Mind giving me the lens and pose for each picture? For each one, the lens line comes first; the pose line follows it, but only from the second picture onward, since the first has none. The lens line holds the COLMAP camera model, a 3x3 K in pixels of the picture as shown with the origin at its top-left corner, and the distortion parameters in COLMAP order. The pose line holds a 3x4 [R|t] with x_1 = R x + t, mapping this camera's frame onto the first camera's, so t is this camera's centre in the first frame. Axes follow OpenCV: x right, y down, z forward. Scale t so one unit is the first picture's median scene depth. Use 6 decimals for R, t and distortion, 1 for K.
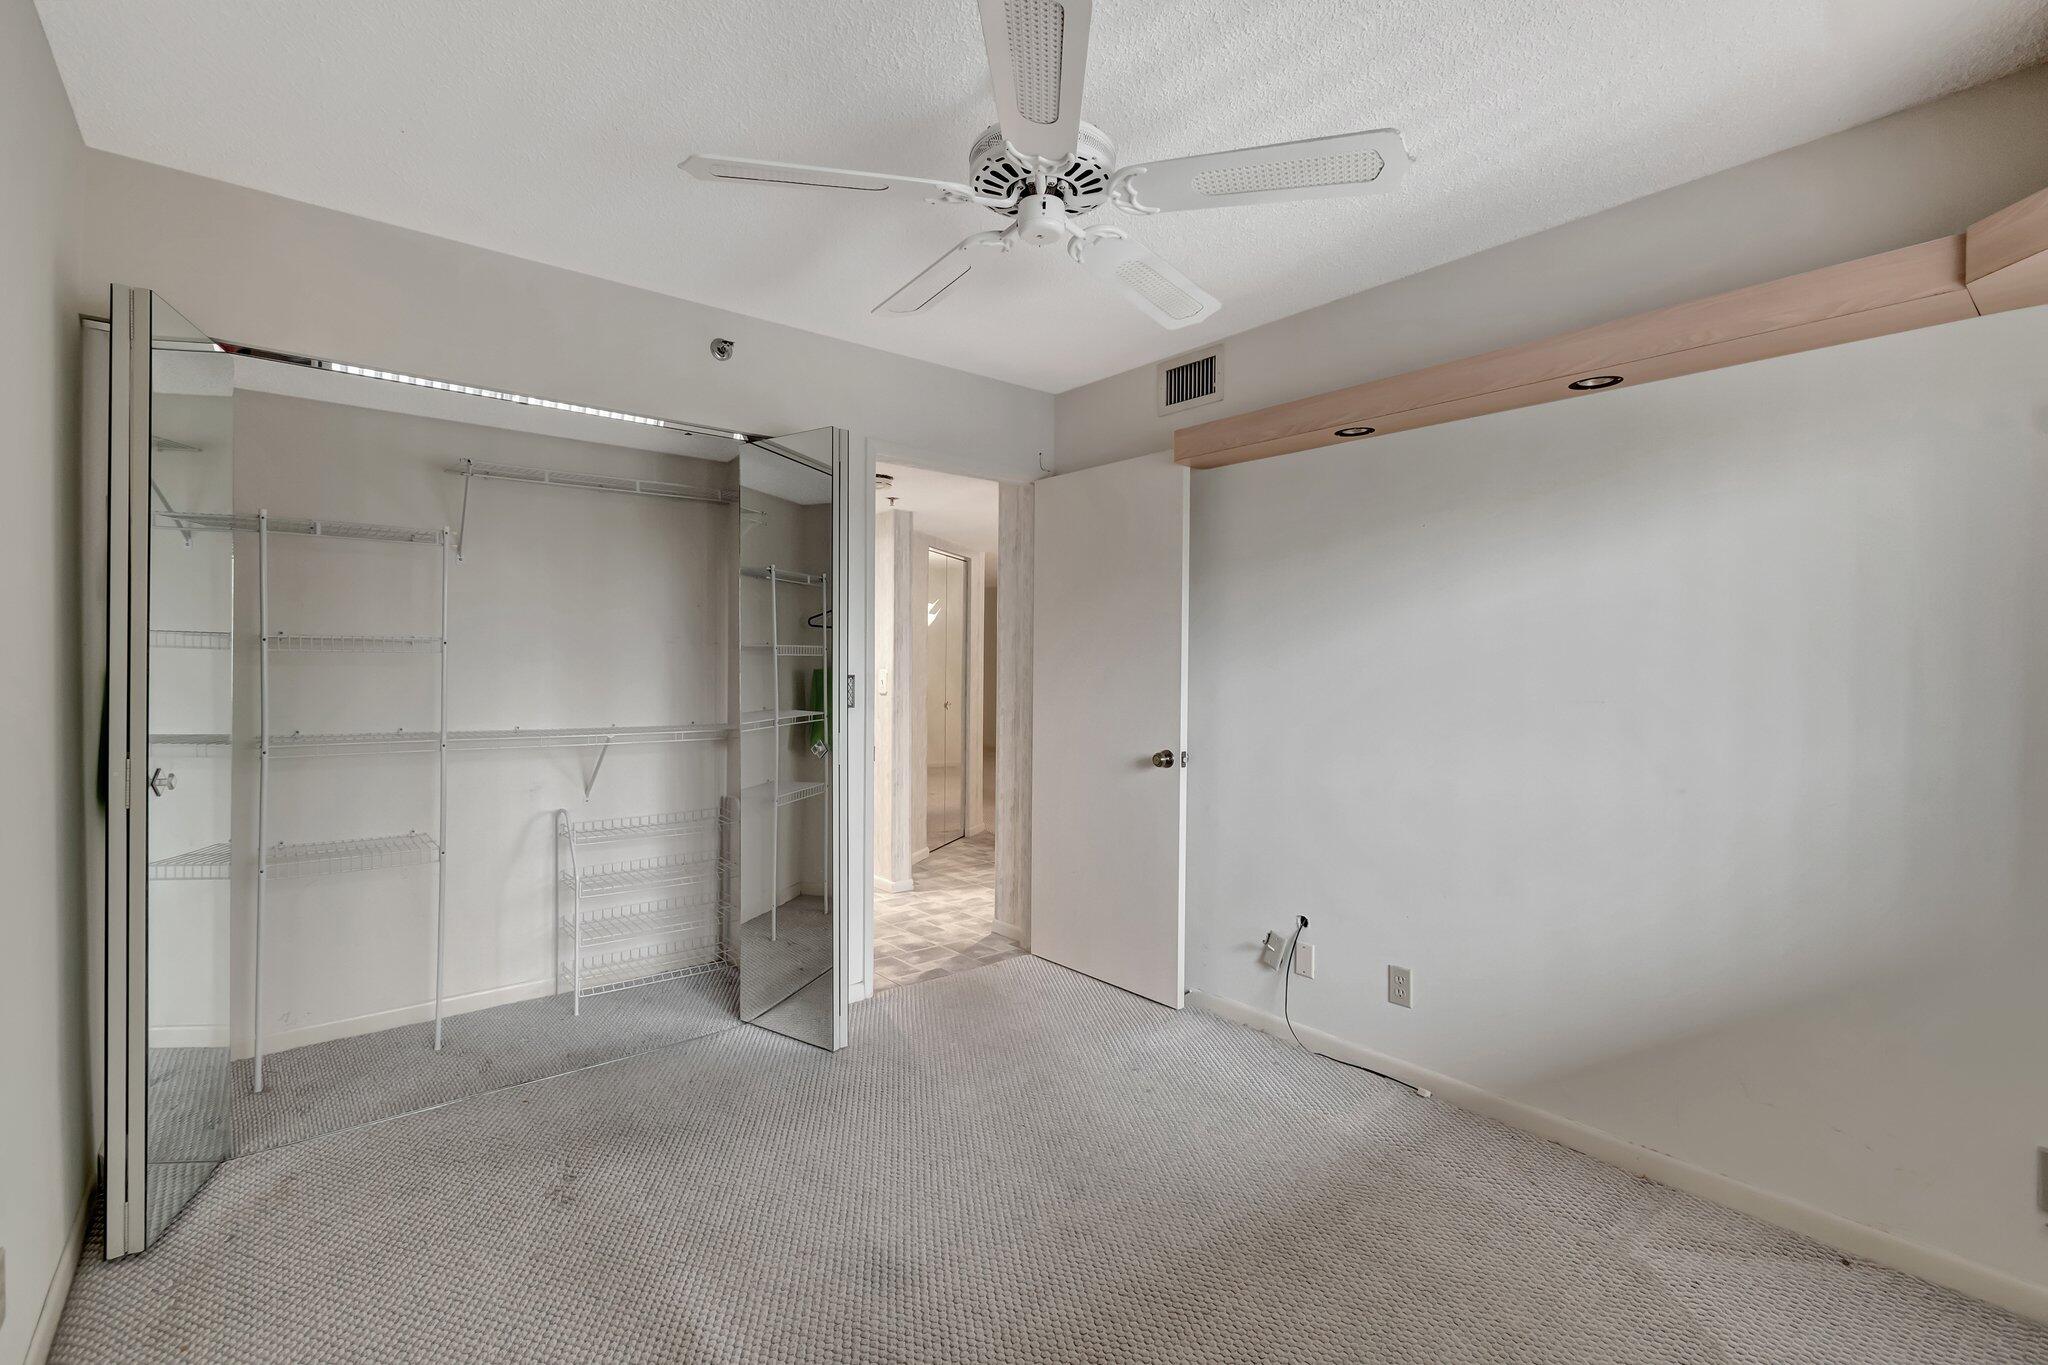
lens RADIAL K [[901.8, 0, 1016.8], [0, 901.8, 685.0], [0, 0, 1]] dist [0.006252, -0.003108]
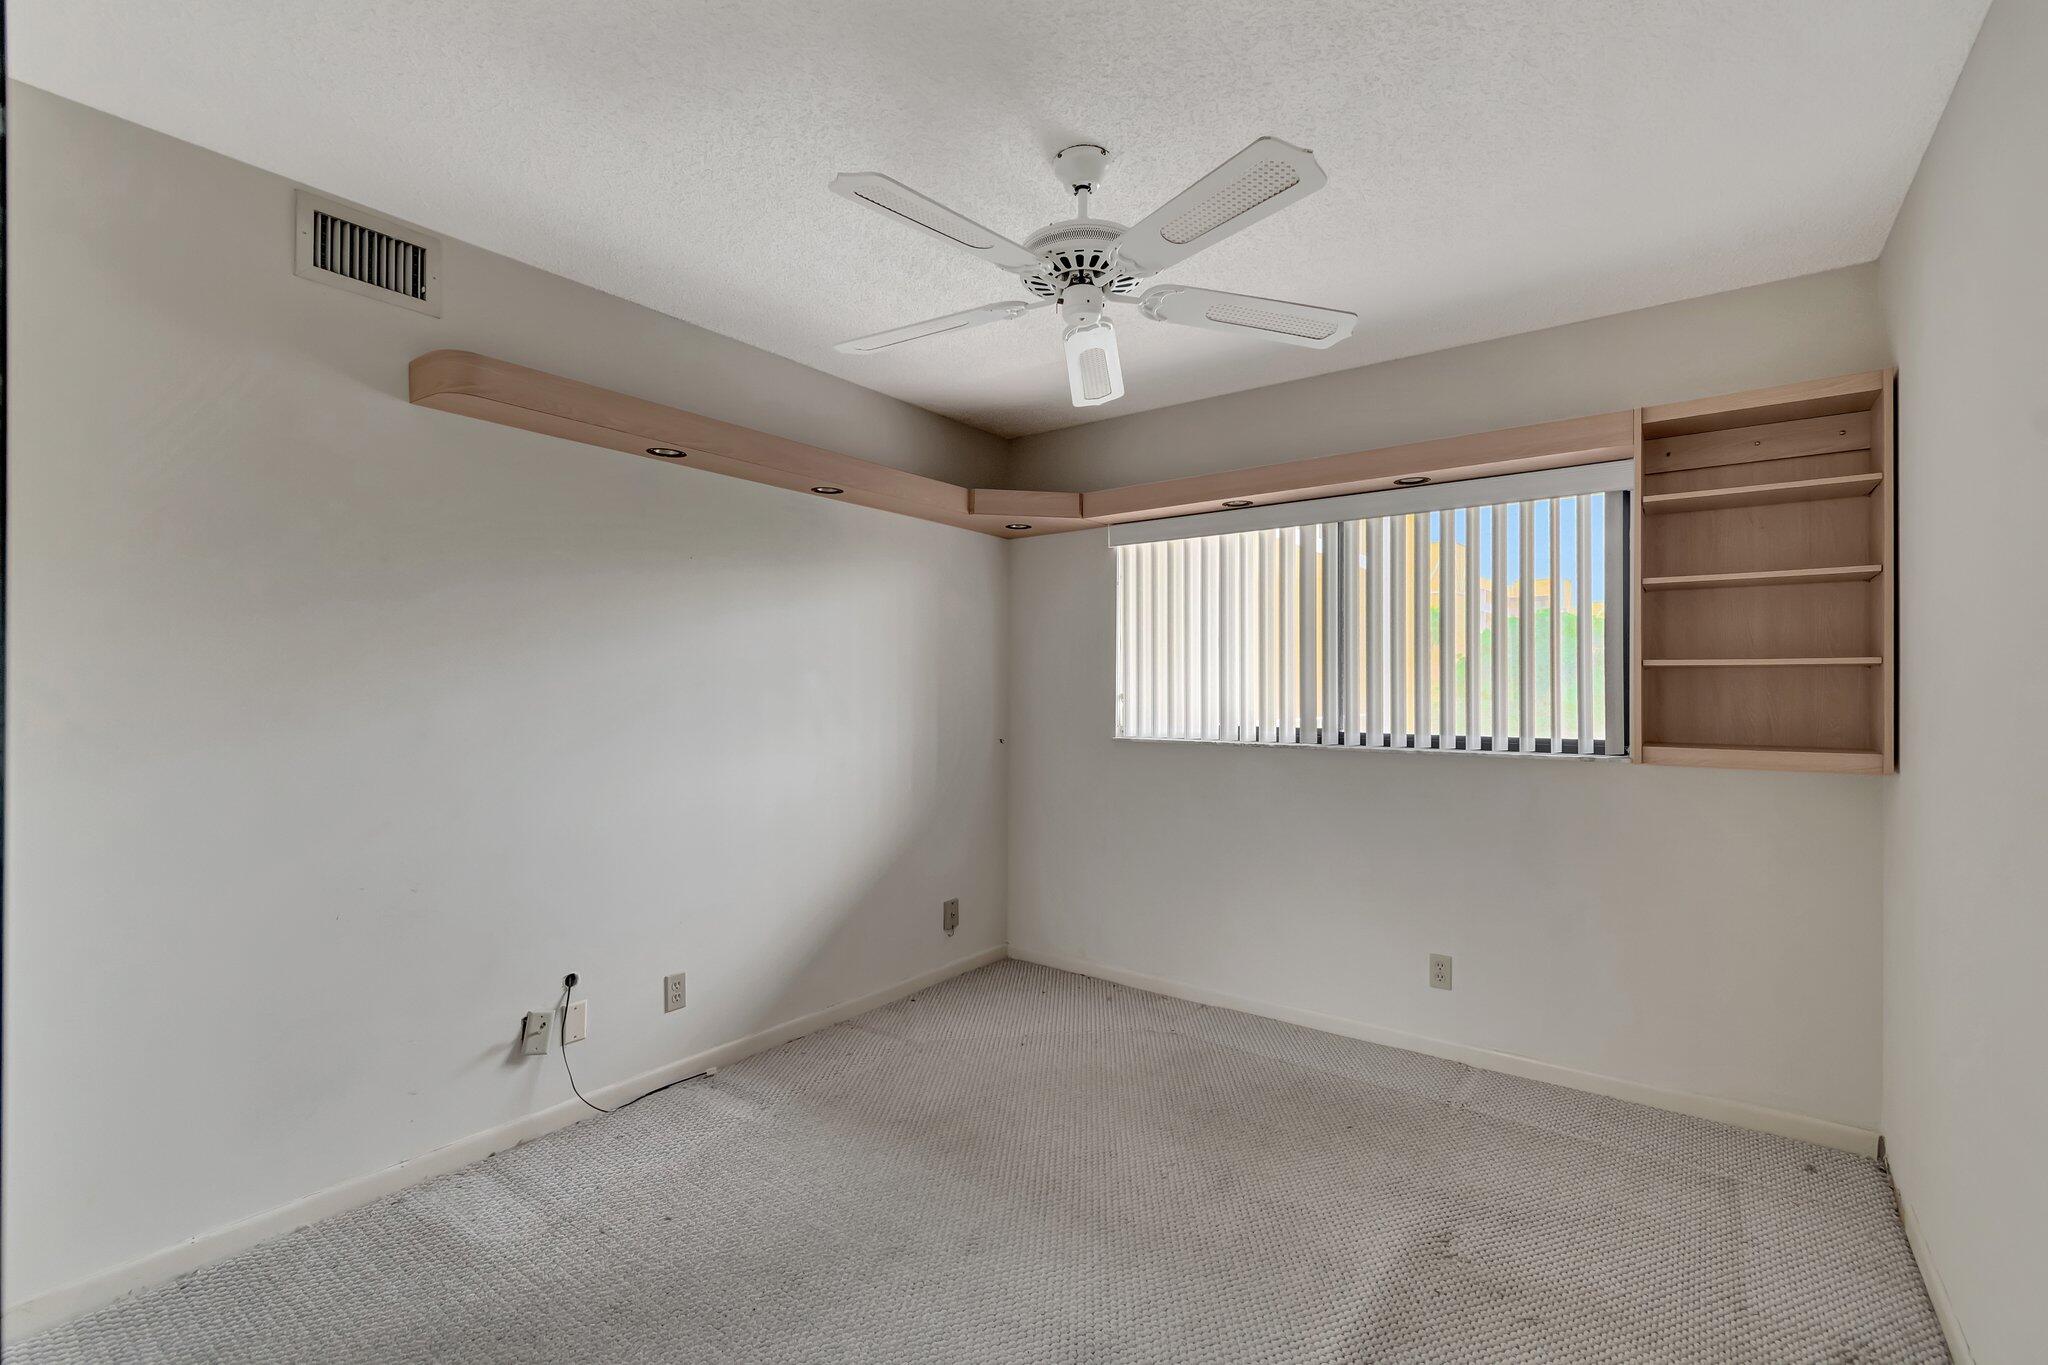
lens RADIAL K [[901.8, 0, 1017.1], [0, 901.8, 684.9], [0, 0, 1]] dist [0.006252, -0.003108]
pose [[-0.225270, -0.004028, 0.974288, -0.635494], [0.015682, 0.999847, 0.007759, -0.022779], [-0.974170, 0.017026, -0.225173, 0.785112]]
